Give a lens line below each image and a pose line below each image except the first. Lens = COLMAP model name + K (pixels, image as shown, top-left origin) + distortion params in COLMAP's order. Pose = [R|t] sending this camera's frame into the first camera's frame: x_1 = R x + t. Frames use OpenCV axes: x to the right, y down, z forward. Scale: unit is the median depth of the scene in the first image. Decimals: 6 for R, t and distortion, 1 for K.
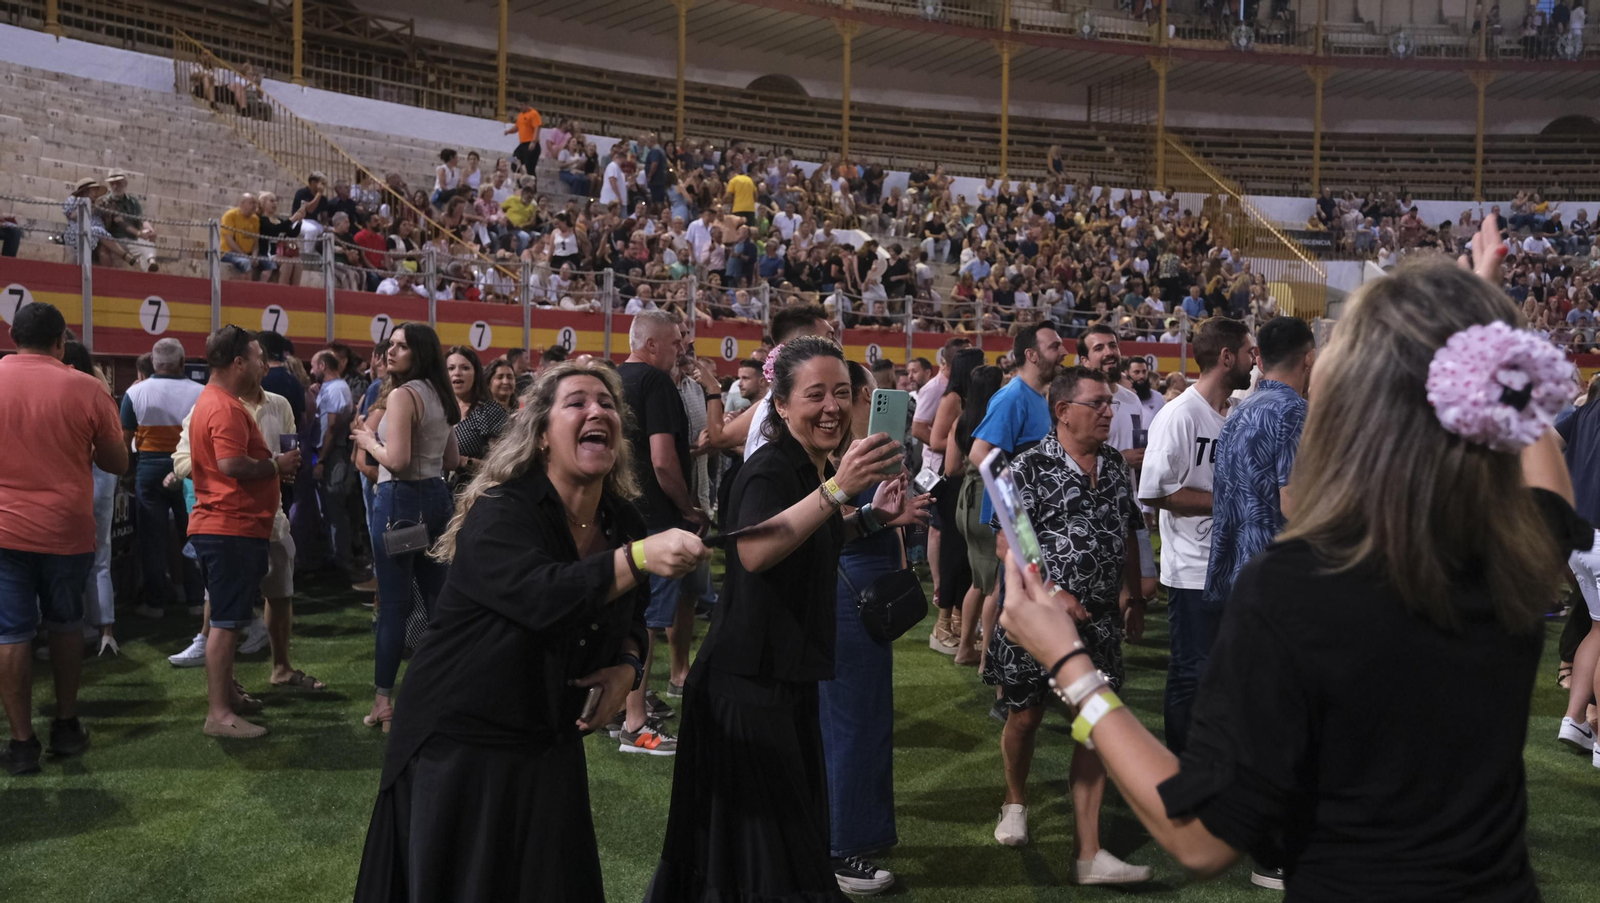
lens RADIAL K [[1441.5, 0, 800.0], [0, 1441.5, 451.5], [0, 0, 1]] dist [-0.014852, 0.014269]
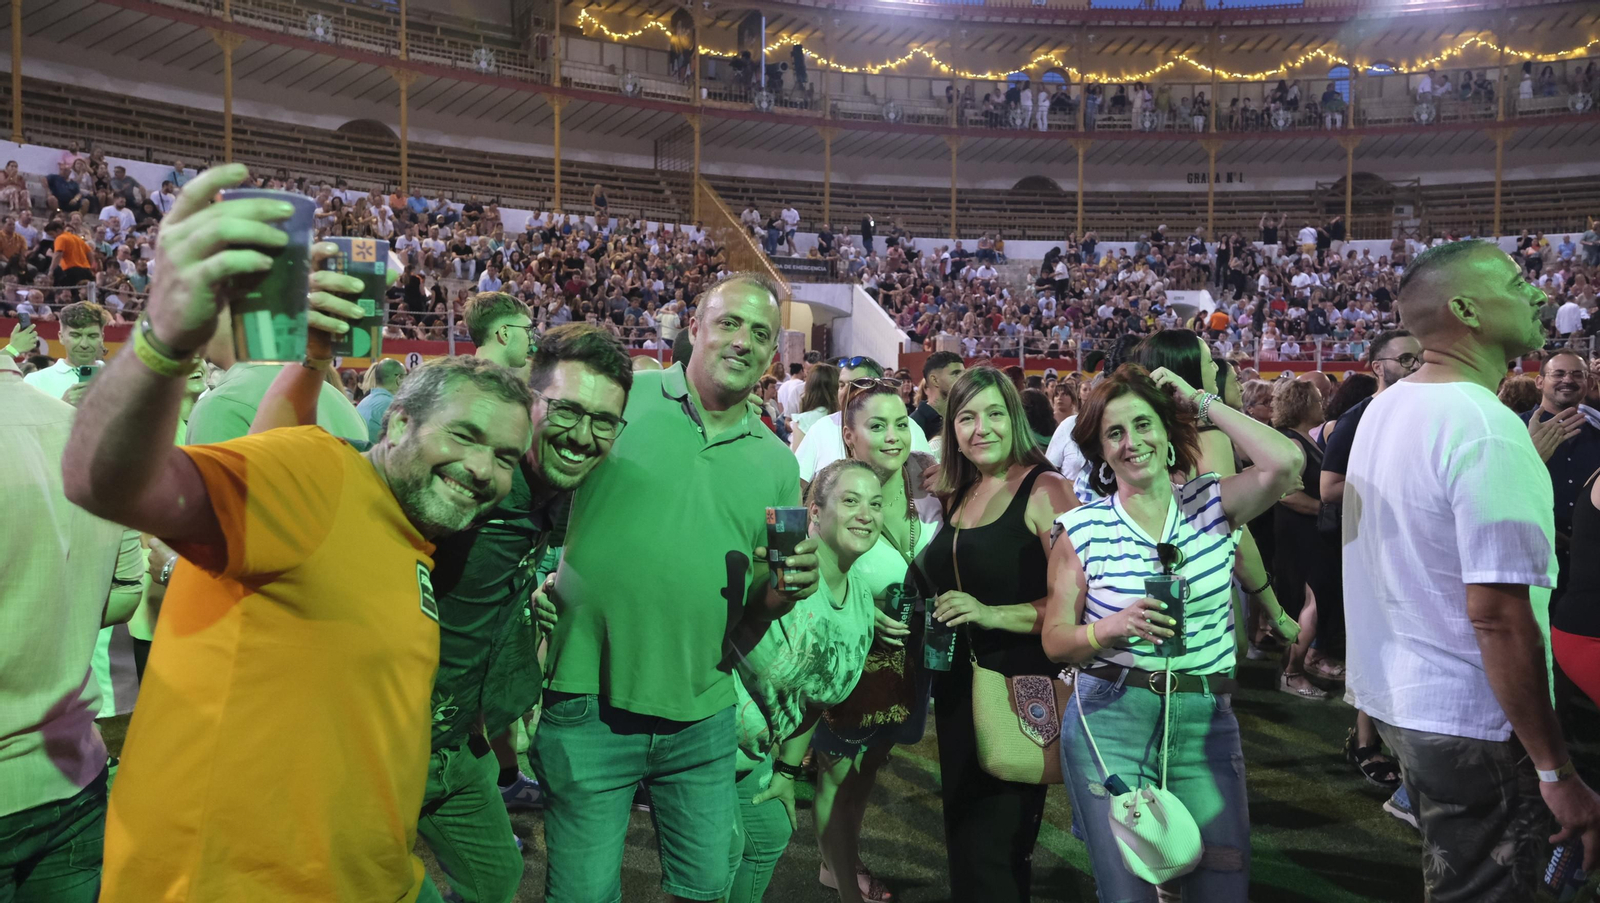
lens RADIAL K [[1093.2, 0, 804.8], [0, 1093.2, 450.0], [0, 0, 1]] dist [-0.029545, 0.021263]
pose [[0.980976, -0.020339, 0.193062, 0.158399], [0.018855, 0.999777, 0.009517, 0.000014], [-0.193213, -0.005695, 0.981140, 0.084149]]
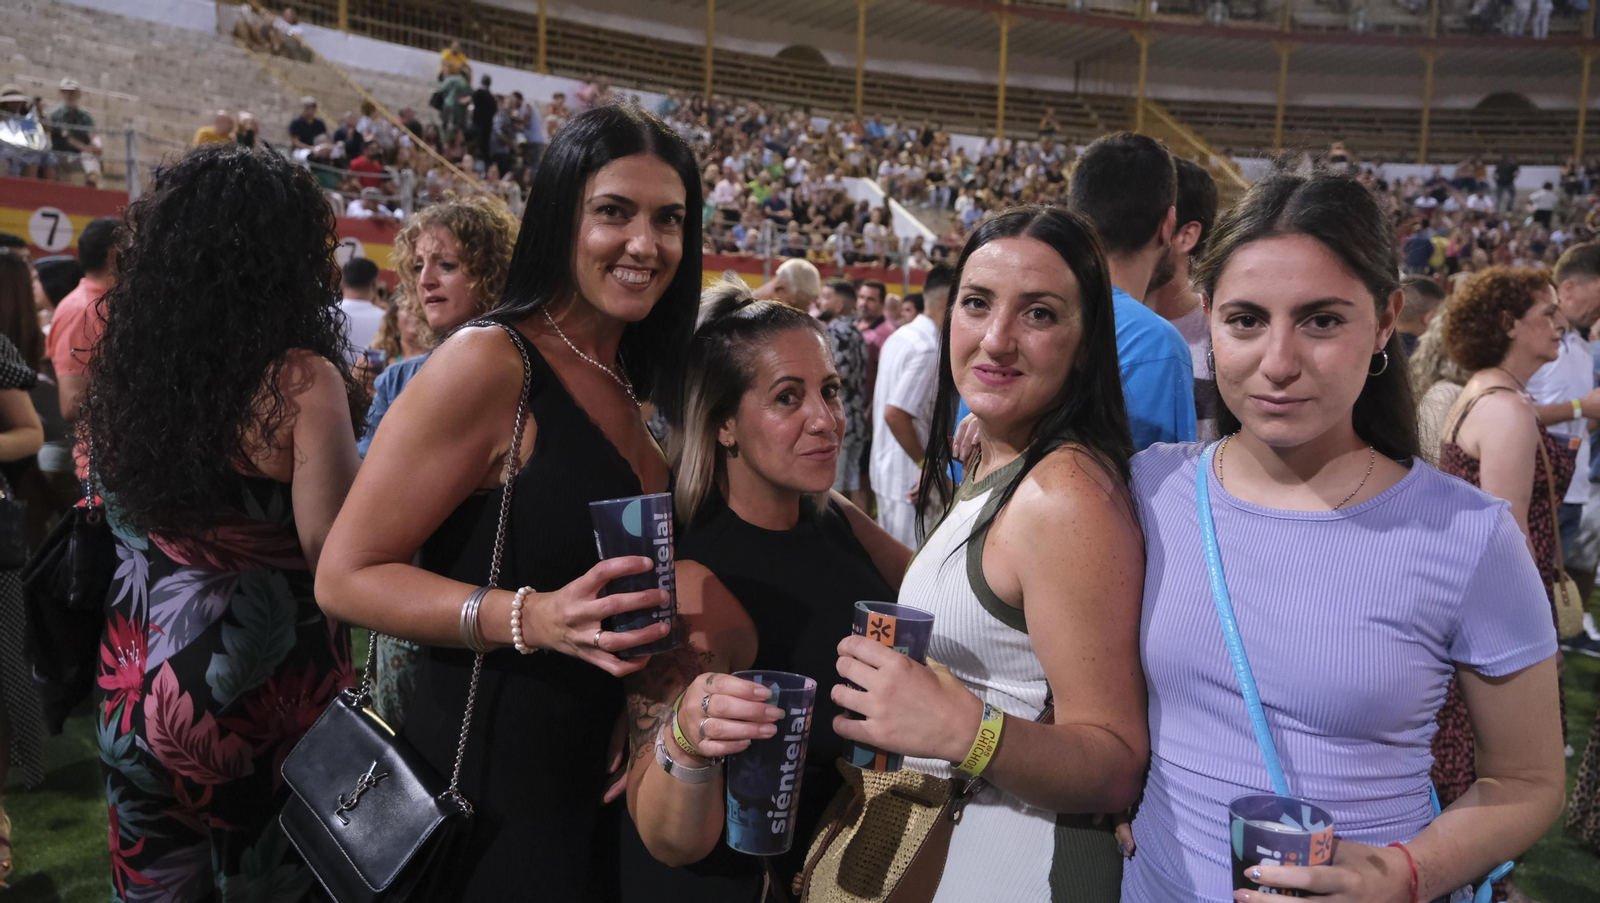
lens RADIAL K [[1093.2, 0, 804.8], [0, 1093.2, 450.0], [0, 0, 1]] dist [-0.029545, 0.021263]
pose [[0.999395, 0.017985, -0.029755, 0.018084], [-0.015809, 0.997291, 0.071835, -0.004922], [0.030966, -0.071321, 0.996973, 0.124122]]
